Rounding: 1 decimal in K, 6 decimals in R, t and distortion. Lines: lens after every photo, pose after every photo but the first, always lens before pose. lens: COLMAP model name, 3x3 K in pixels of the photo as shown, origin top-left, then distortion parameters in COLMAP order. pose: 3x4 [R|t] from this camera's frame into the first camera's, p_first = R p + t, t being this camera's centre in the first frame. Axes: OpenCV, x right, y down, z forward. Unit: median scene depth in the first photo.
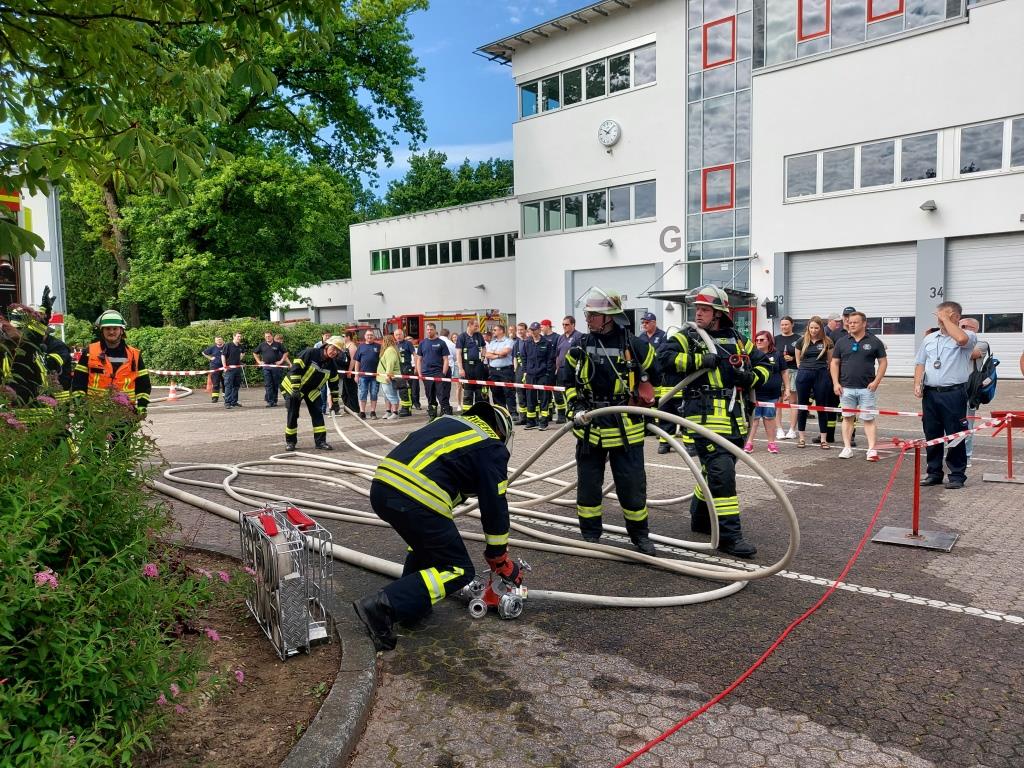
lens RADIAL K [[769.4, 0, 512.0], [0, 769.4, 384.0], [0, 0, 1]] dist [0.074089, -0.063227]
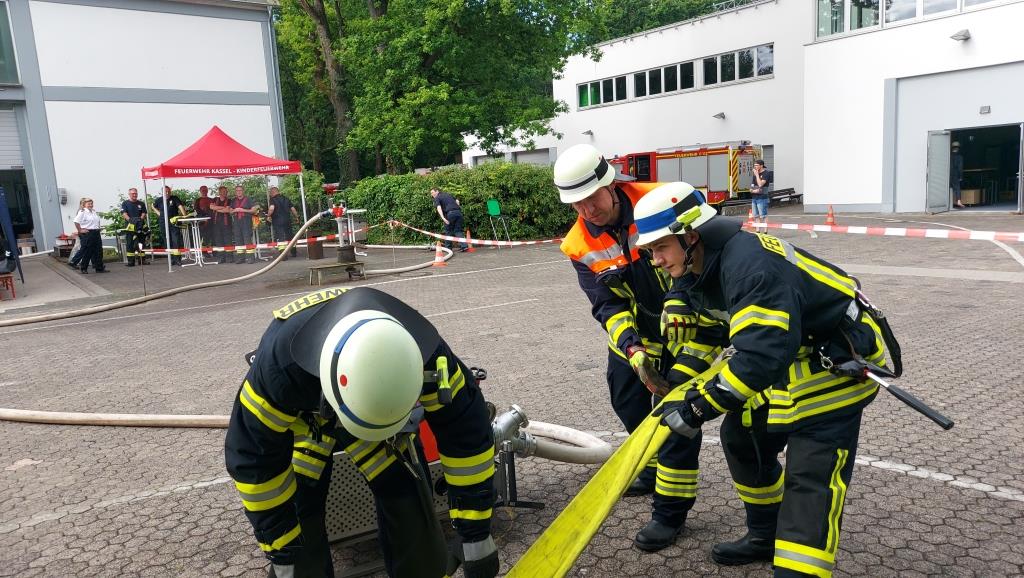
lens RADIAL K [[727.8, 0, 512.0], [0, 727.8, 289.0], [0, 0, 1]] dist [0.056530, -0.057568]
pose [[0.985242, -0.013721, -0.170615, -0.169615], [0.027800, 0.996374, 0.080407, -0.010388], [0.168893, -0.083964, 0.982052, 0.206552]]
